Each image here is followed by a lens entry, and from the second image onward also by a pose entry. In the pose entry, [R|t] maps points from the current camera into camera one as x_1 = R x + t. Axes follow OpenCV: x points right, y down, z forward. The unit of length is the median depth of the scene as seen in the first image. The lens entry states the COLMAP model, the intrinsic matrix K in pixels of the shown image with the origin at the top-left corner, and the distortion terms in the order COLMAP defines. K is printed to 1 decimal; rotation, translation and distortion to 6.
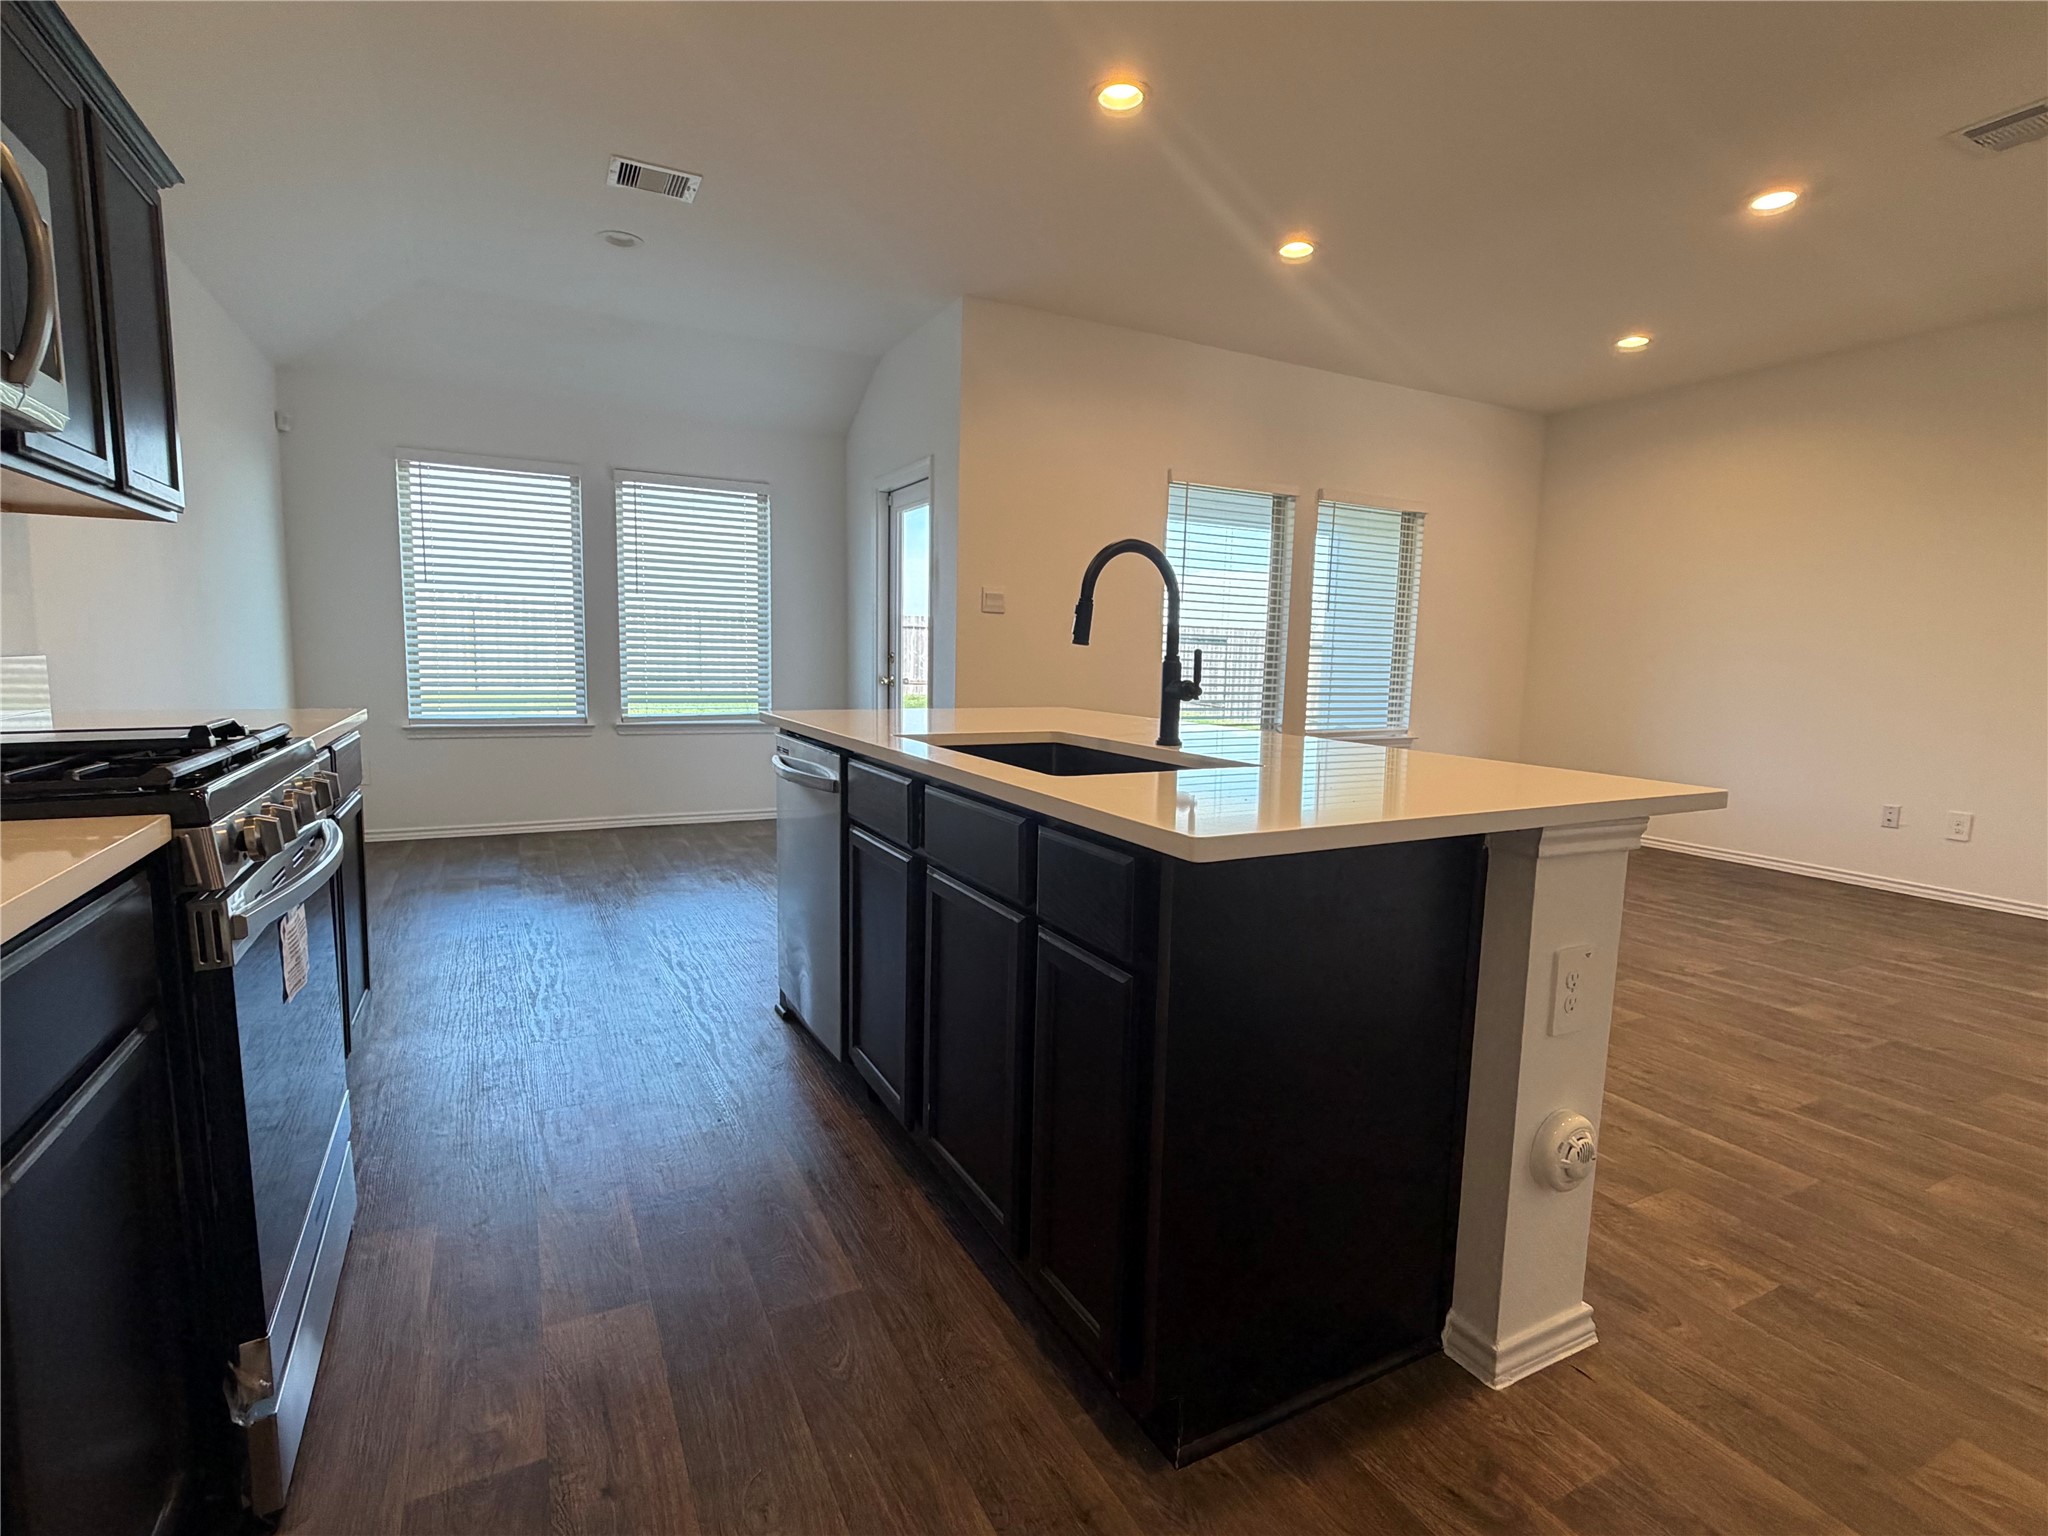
lens RADIAL K [[987.2, 0, 1024.0], [0, 987.2, 768.0], [0, 0, 1]] dist [0.001914, -0.000503]
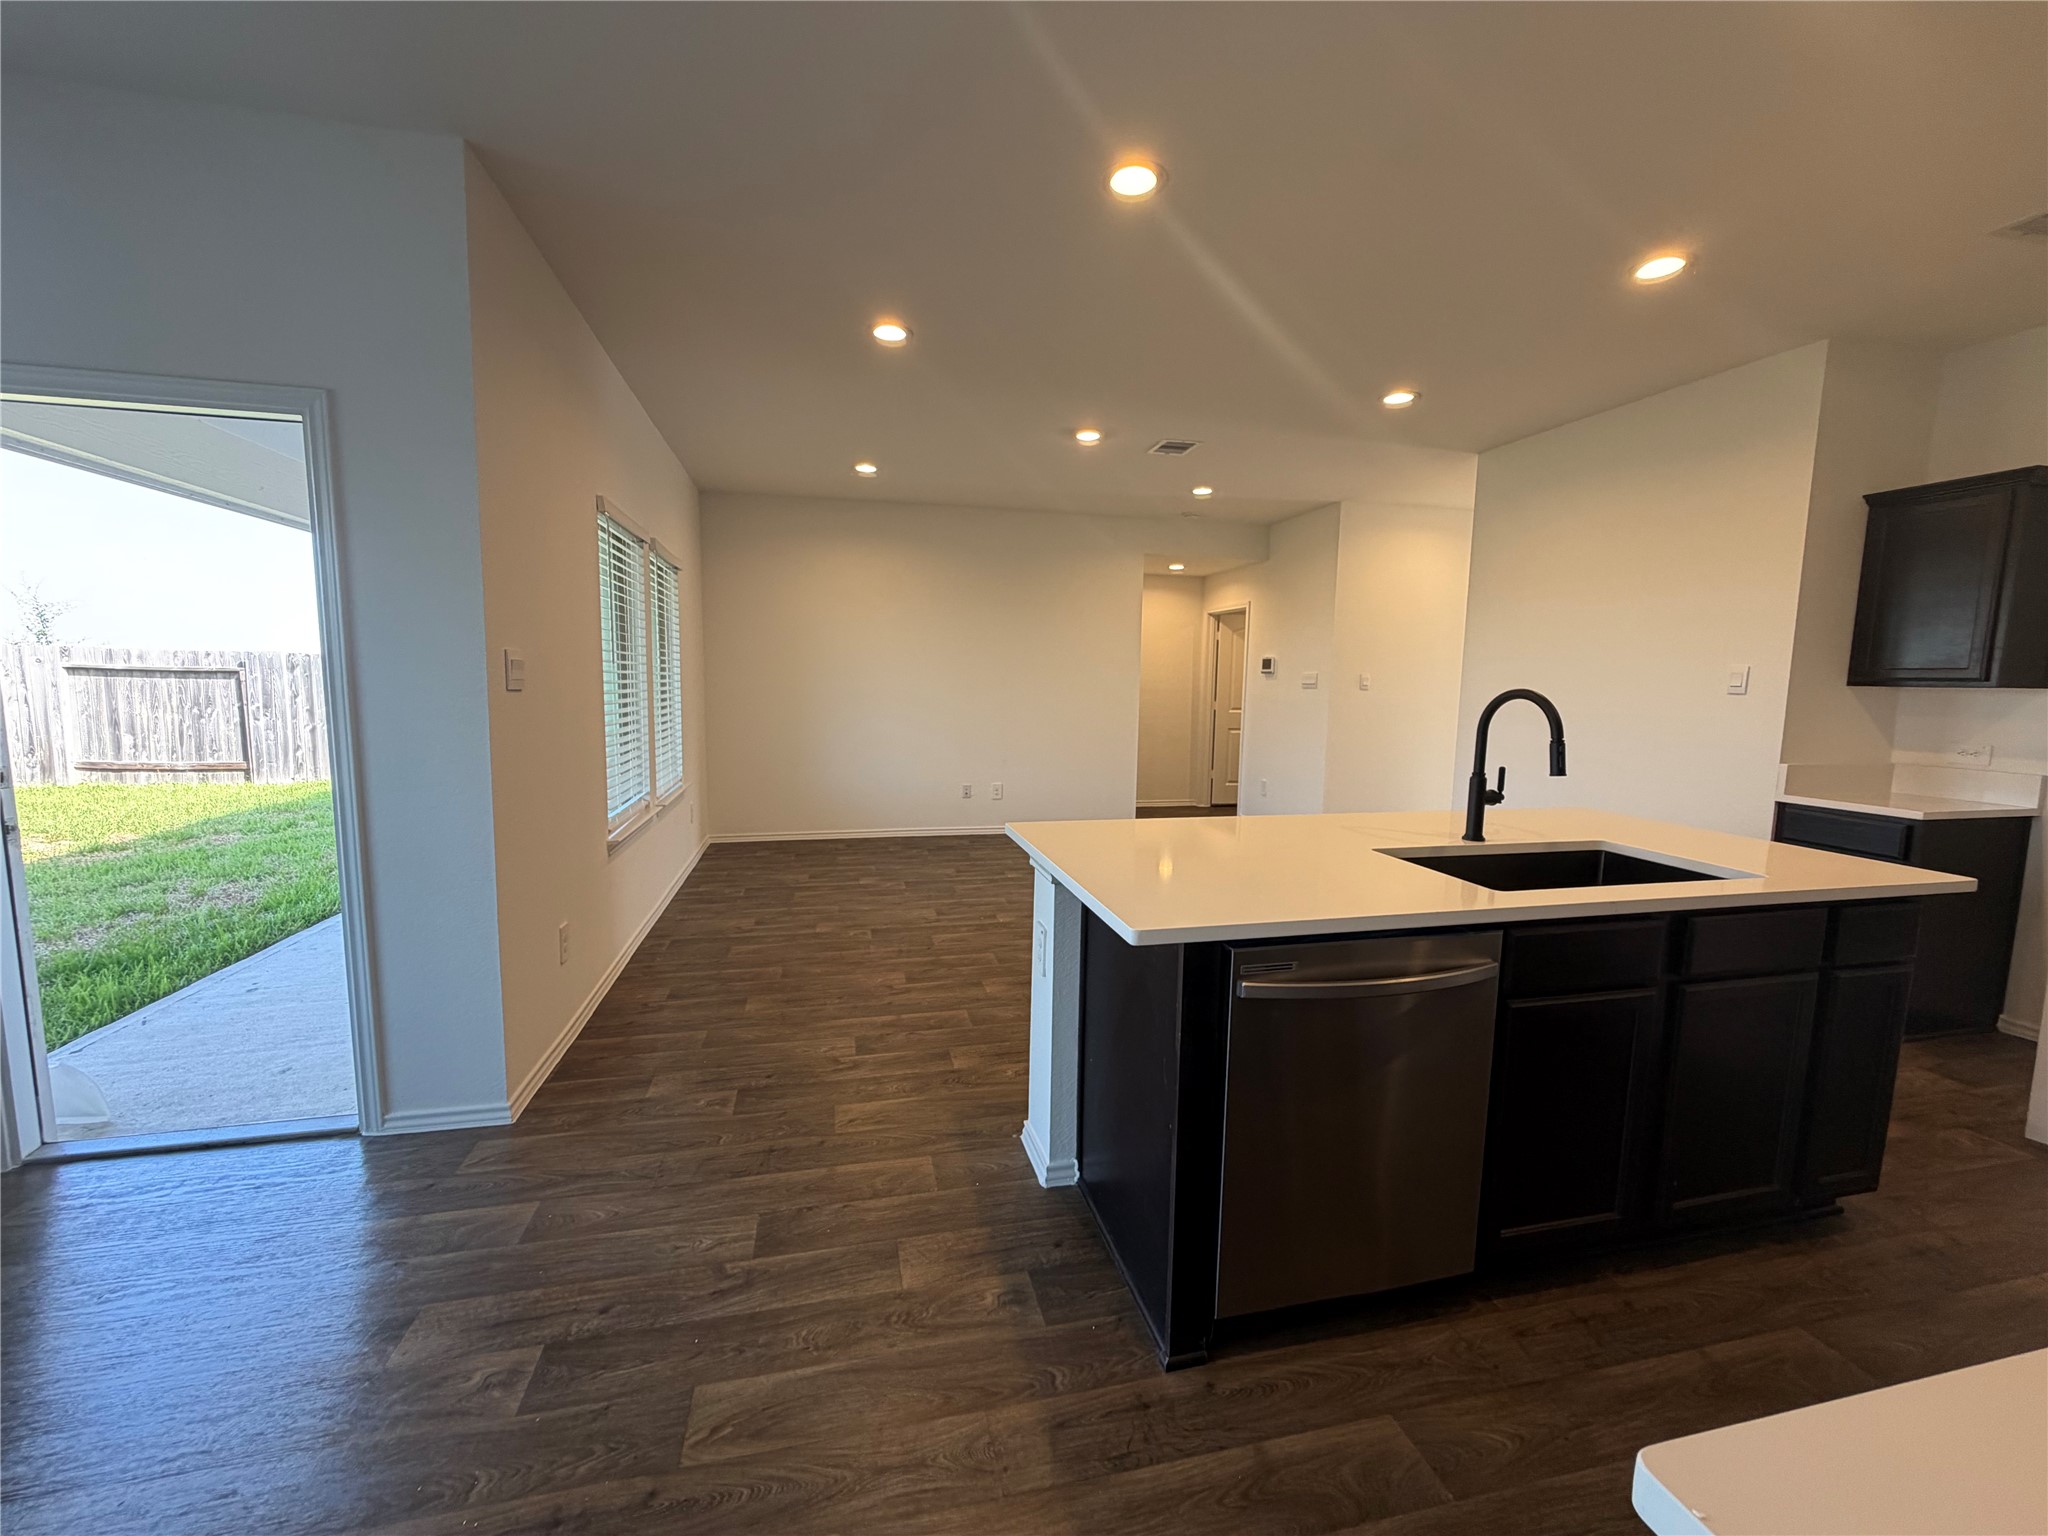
lens RADIAL K [[821.8, 0, 1014.7], [0, 821.8, 767.7], [0, 0, 1]] dist [-0.000639, -0.000234]
pose [[0.251771, -0.126677, 0.959460, -0.888493], [0.107386, 0.988931, 0.102389, -0.251931], [-0.961811, 0.077254, 0.262587, 1.104069]]
